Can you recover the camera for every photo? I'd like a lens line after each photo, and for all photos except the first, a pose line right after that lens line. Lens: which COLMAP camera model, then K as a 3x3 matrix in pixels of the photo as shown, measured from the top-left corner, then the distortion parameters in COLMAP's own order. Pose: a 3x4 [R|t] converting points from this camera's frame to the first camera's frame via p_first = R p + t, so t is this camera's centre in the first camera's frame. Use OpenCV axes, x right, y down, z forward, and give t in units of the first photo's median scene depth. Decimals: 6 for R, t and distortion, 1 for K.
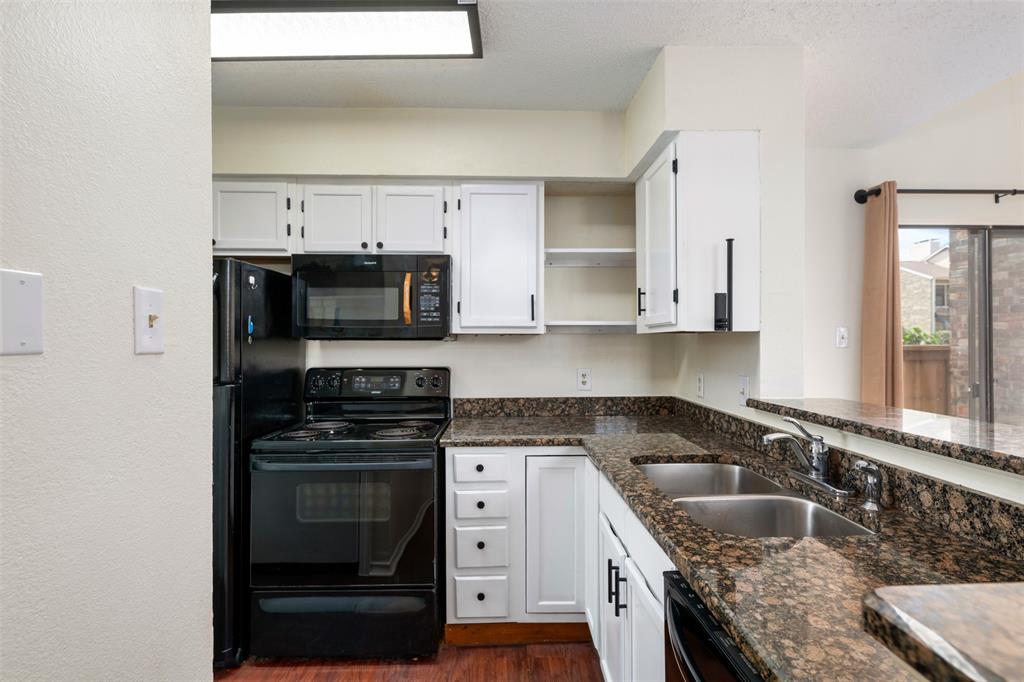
lens RADIAL K [[546.8, 0, 515.5], [0, 546.8, 334.5], [0, 0, 1]] dist [0.006828, 0.001227]
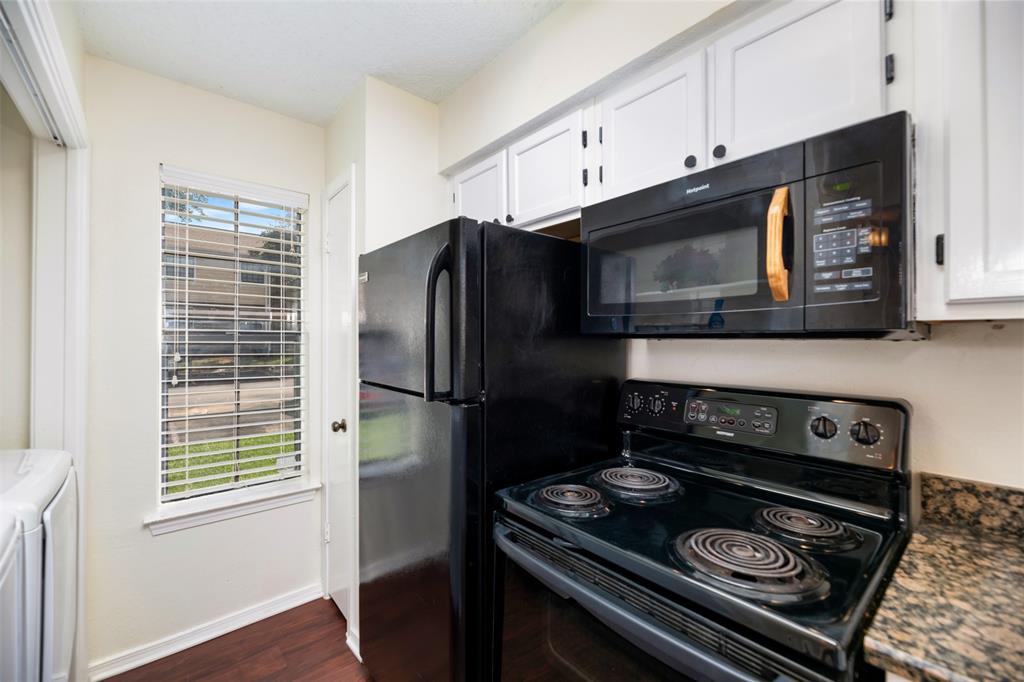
lens RADIAL K [[411.3, 0, 517.5], [0, 411.3, 340.4], [0, 0, 1]] dist [-0.003903, -0.000776]
pose [[0.633919, -0.000504, -0.773400, -0.070426], [0.007445, 0.999957, 0.005451, 0.008854], [0.773364, -0.009214, 0.633895, 0.598126]]
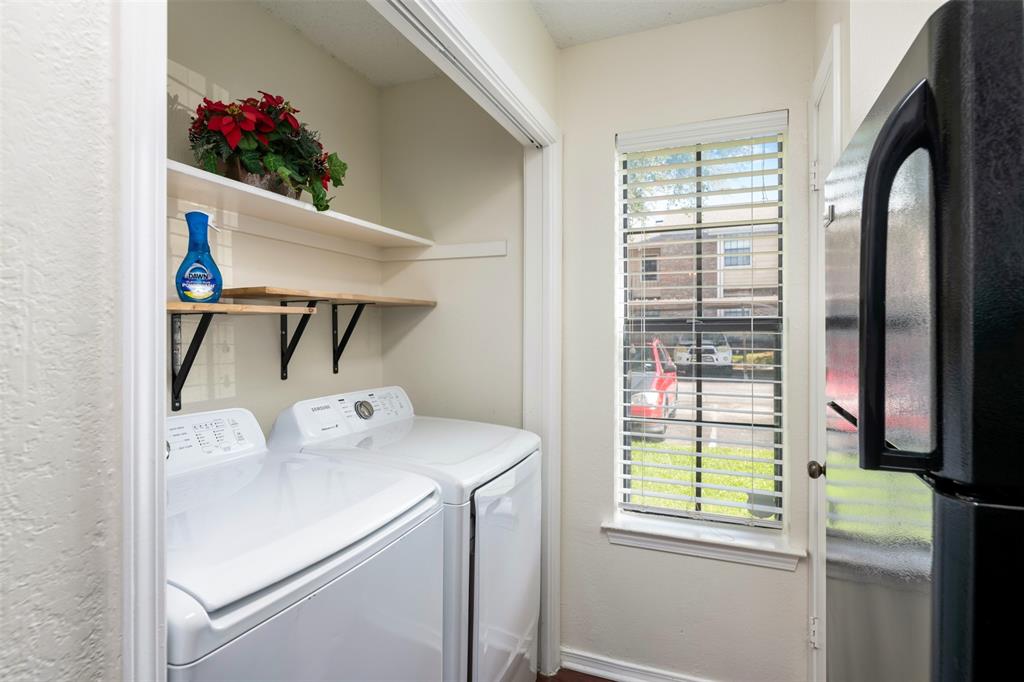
lens RADIAL K [[529.4, 0, 511.9], [0, 529.4, 336.1], [0, 0, 1]] dist [0.005662, -0.000048]
pose [[-0.409817, 0.006285, -0.912146, -0.171115], [0.012190, 0.999925, 0.001413, 0.012796], [0.912086, -0.010539, -0.409863, 0.739522]]
